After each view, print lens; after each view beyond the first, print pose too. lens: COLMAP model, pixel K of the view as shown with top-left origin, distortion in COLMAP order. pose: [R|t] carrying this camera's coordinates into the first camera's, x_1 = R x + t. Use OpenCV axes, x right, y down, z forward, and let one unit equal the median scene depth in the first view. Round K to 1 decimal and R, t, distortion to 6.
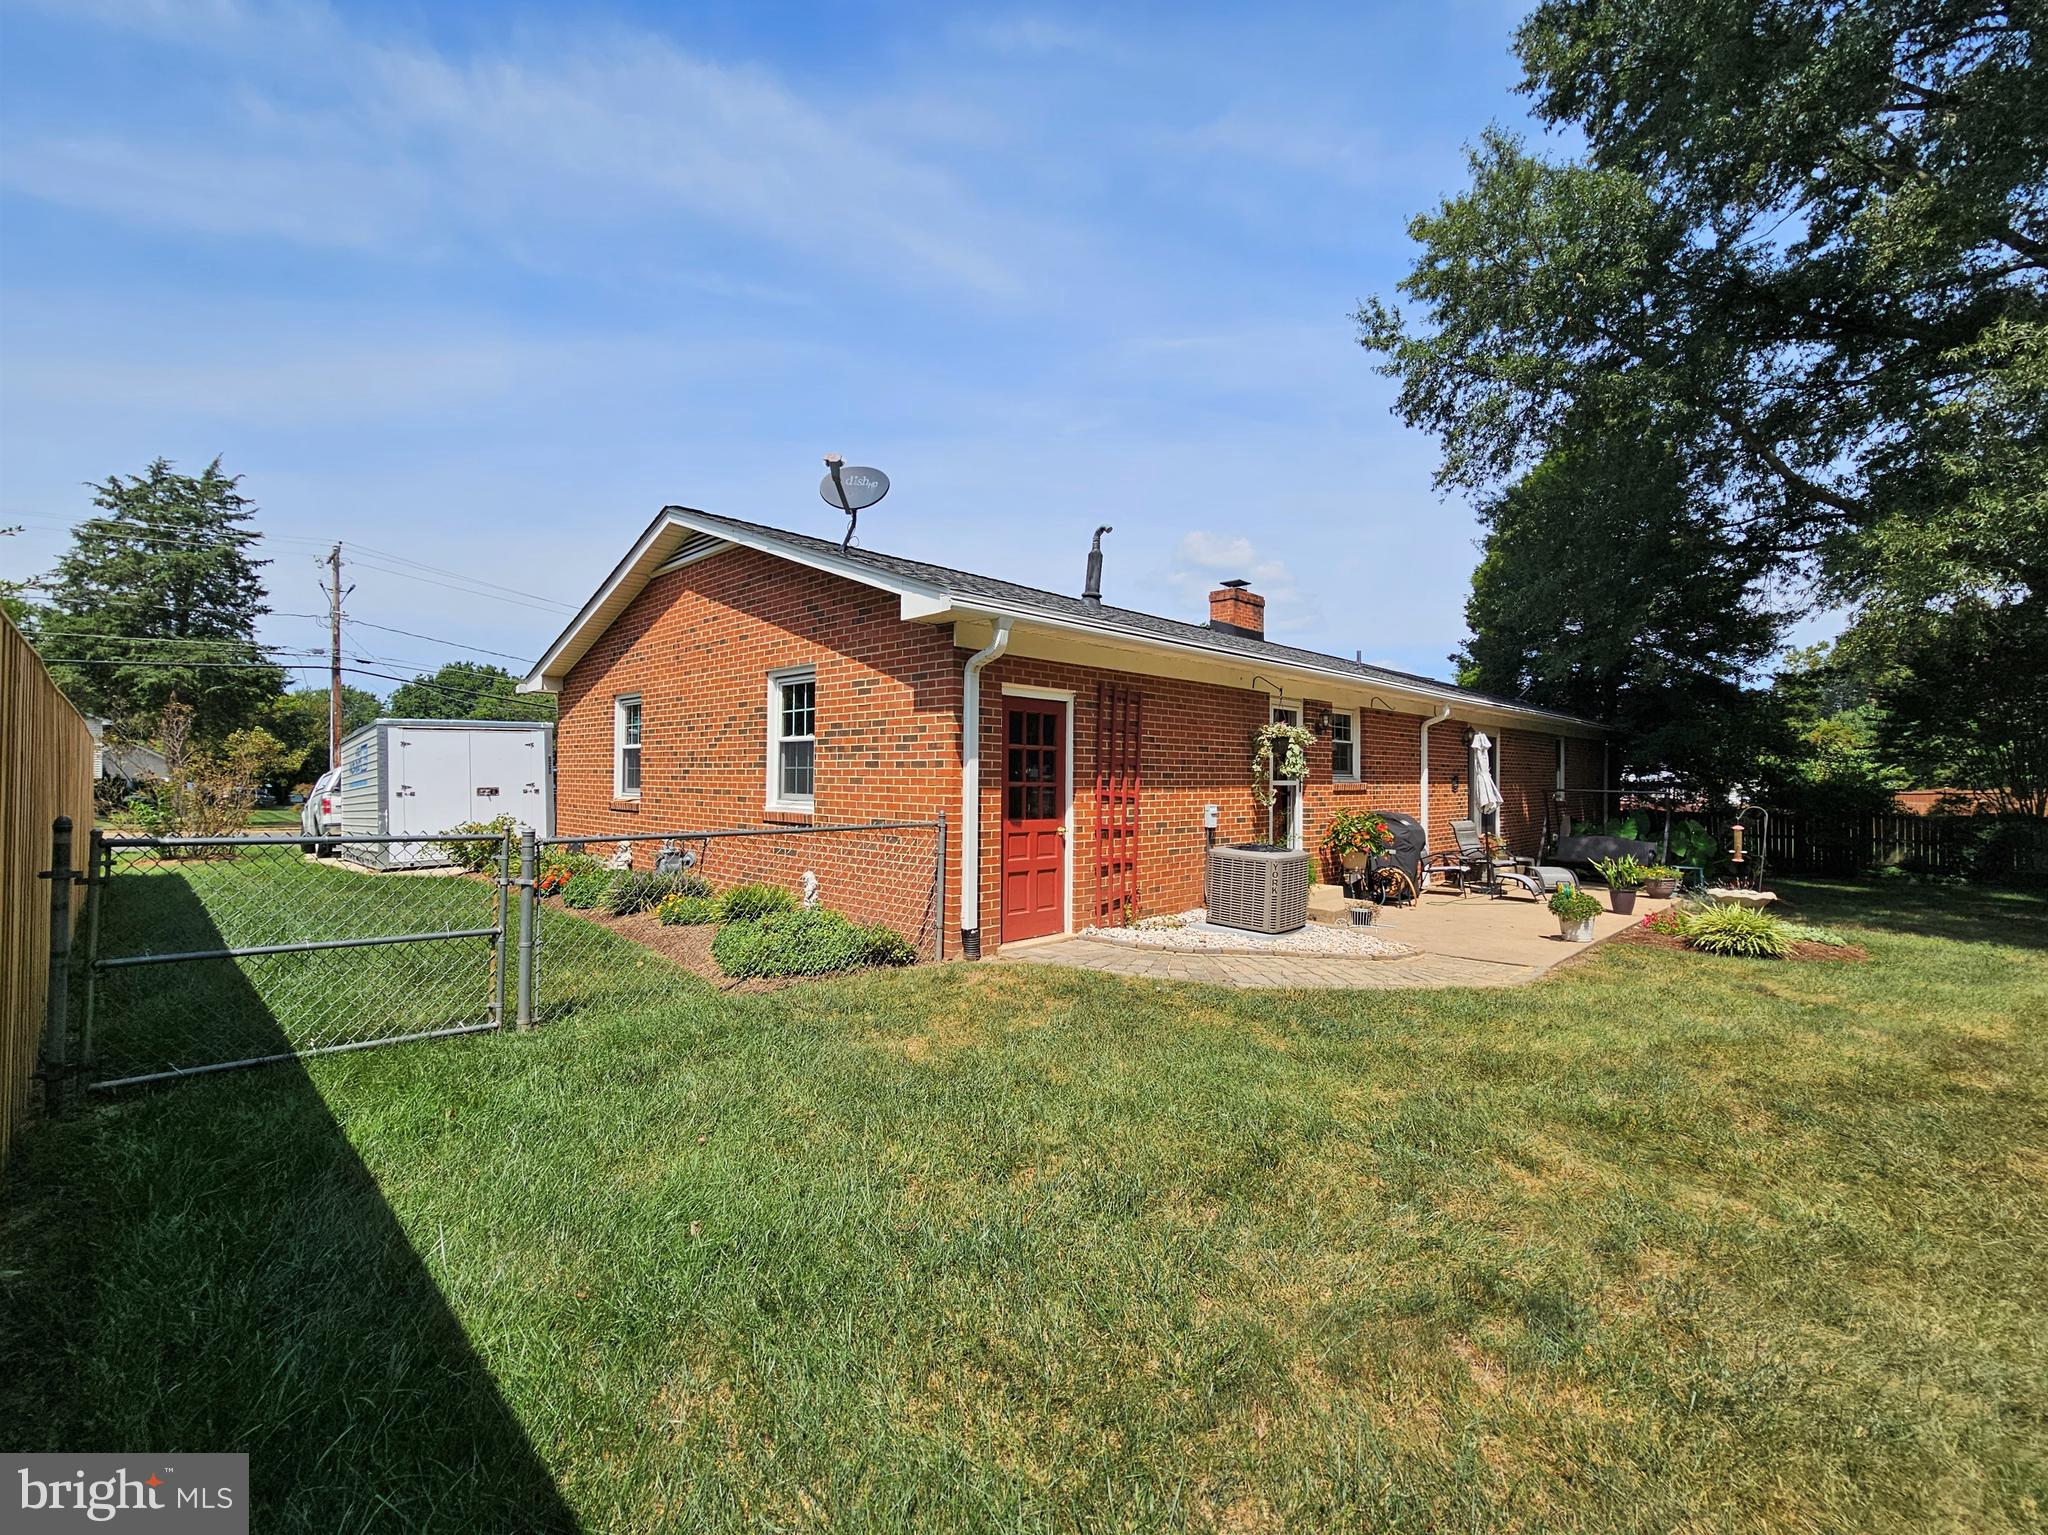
lens RADIAL K [[855.7, 0, 1031.0], [0, 855.7, 774.7], [0, 0, 1]] dist [-0.007335, 0.000672]
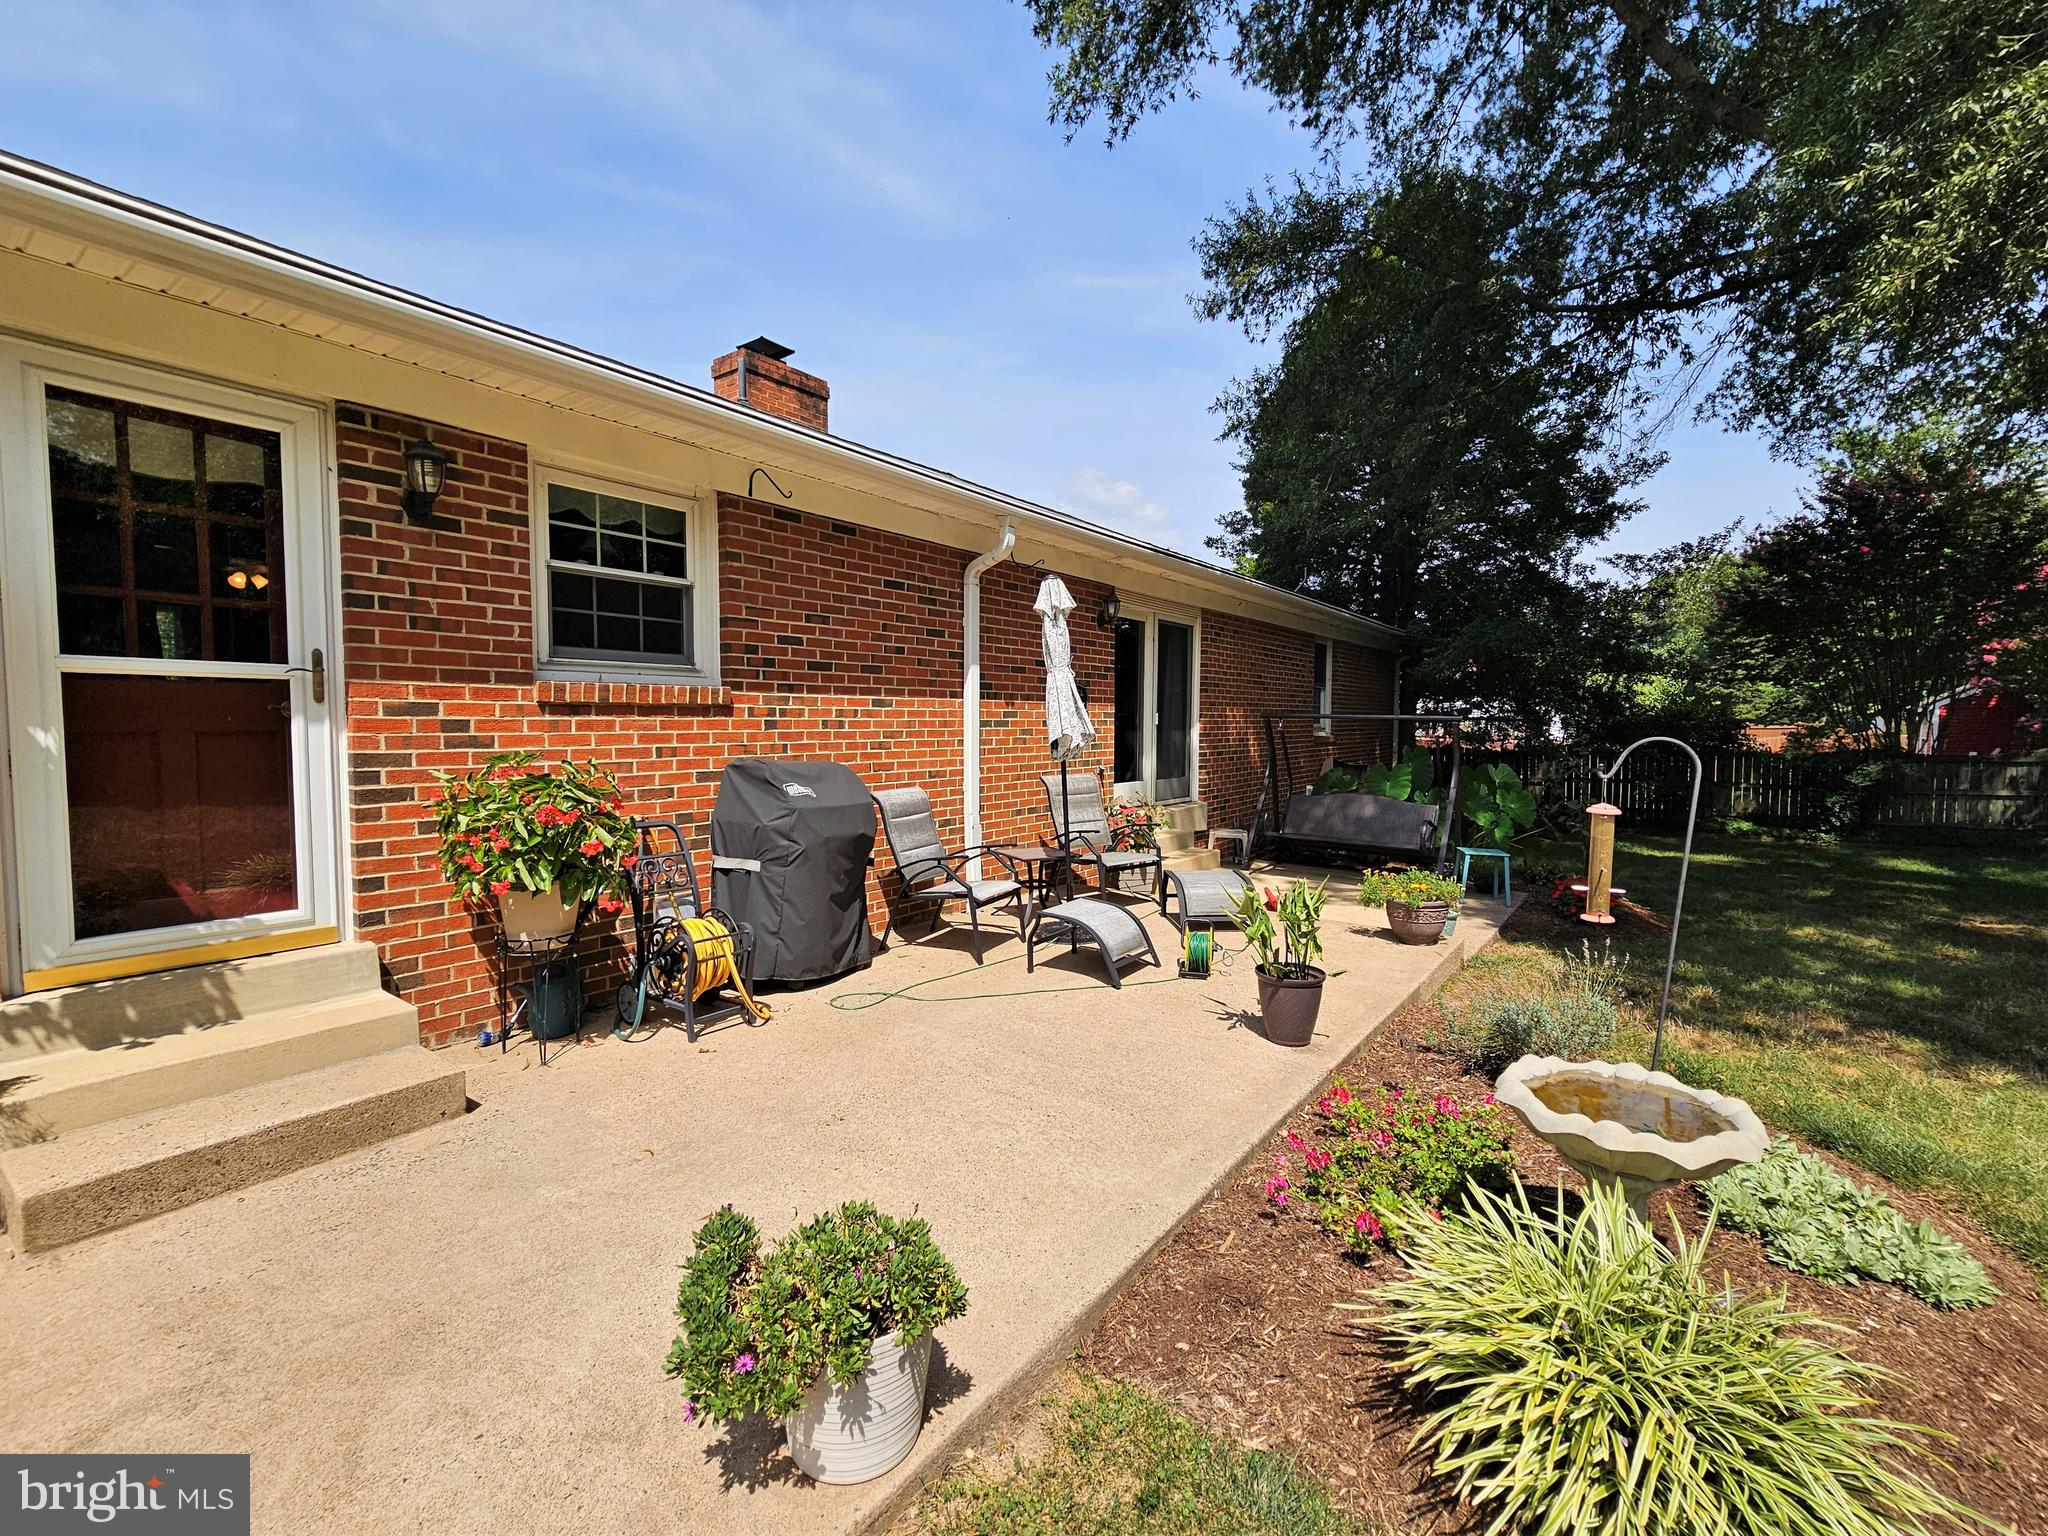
lens RADIAL K [[907.5, 0, 1003.1], [0, 907.5, 769.0], [0, 0, 1]] dist [0.004199, 0.000189]
pose [[0.988773, -0.011011, 0.149017, 0.327376], [0.001989, 0.998163, 0.060559, 0.015614], [-0.149410, -0.059583, 0.986979, 0.409519]]
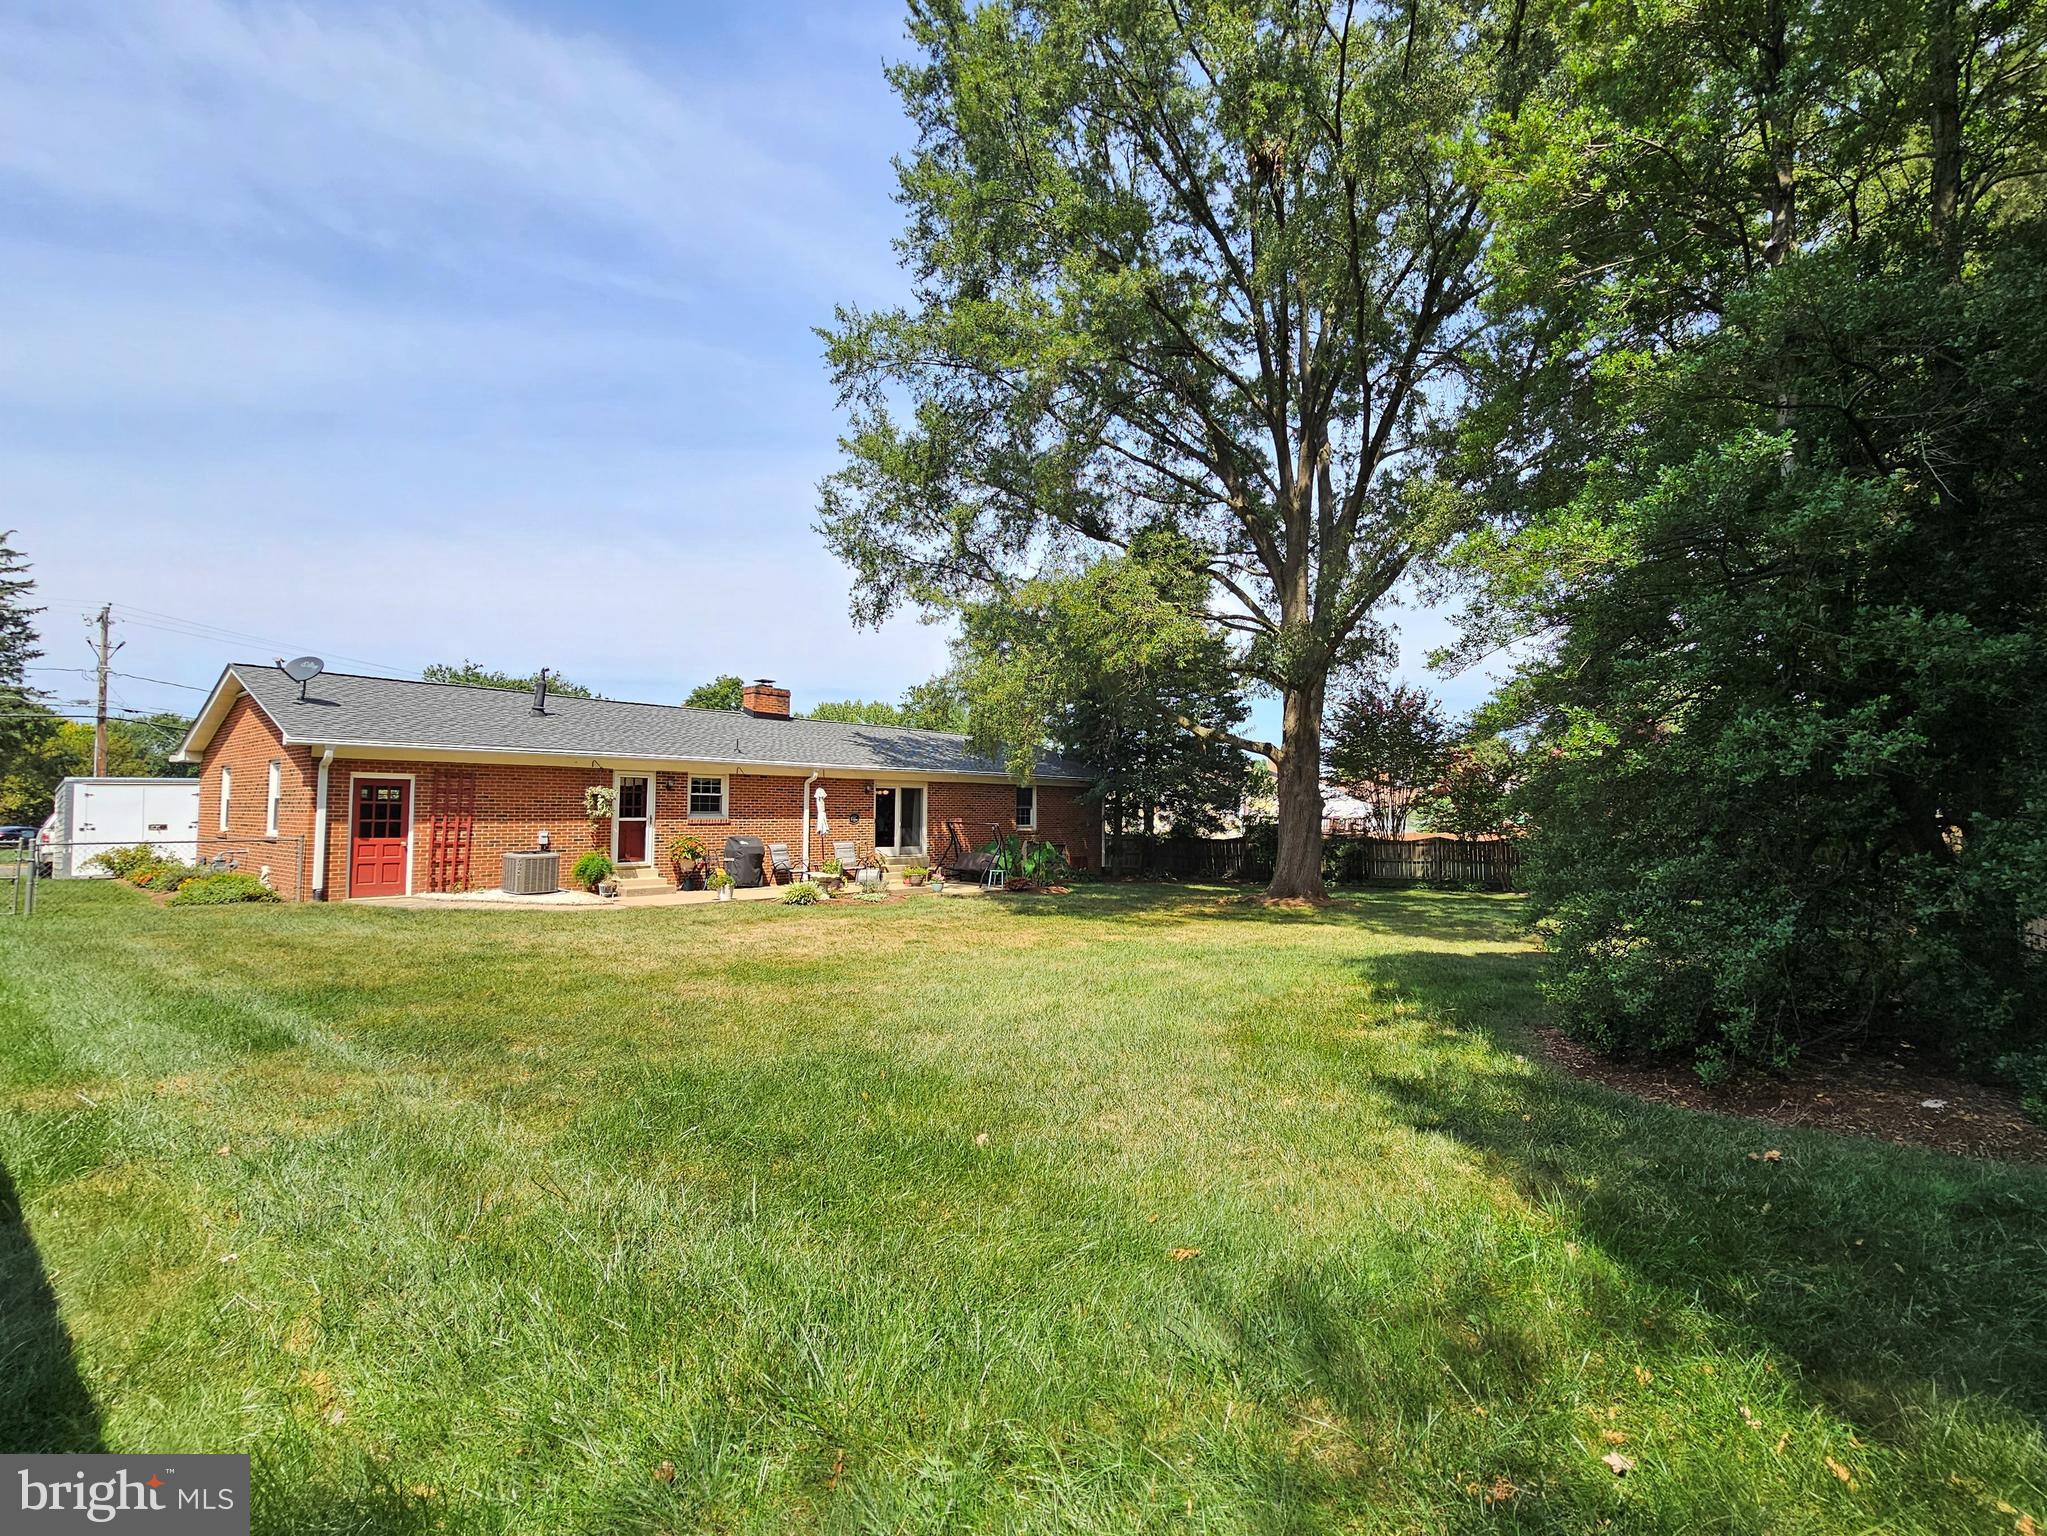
lens RADIAL K [[855.2, 0, 1040.7], [0, 855.2, 765.4], [0, 0, 1]] dist [-0.007335, 0.000672]
pose [[0.991676, 0.001754, 0.128743, 0.561272], [0.005307, 0.998500, -0.054485, -0.000490], [-0.128645, 0.054715, 0.990180, -0.527723]]
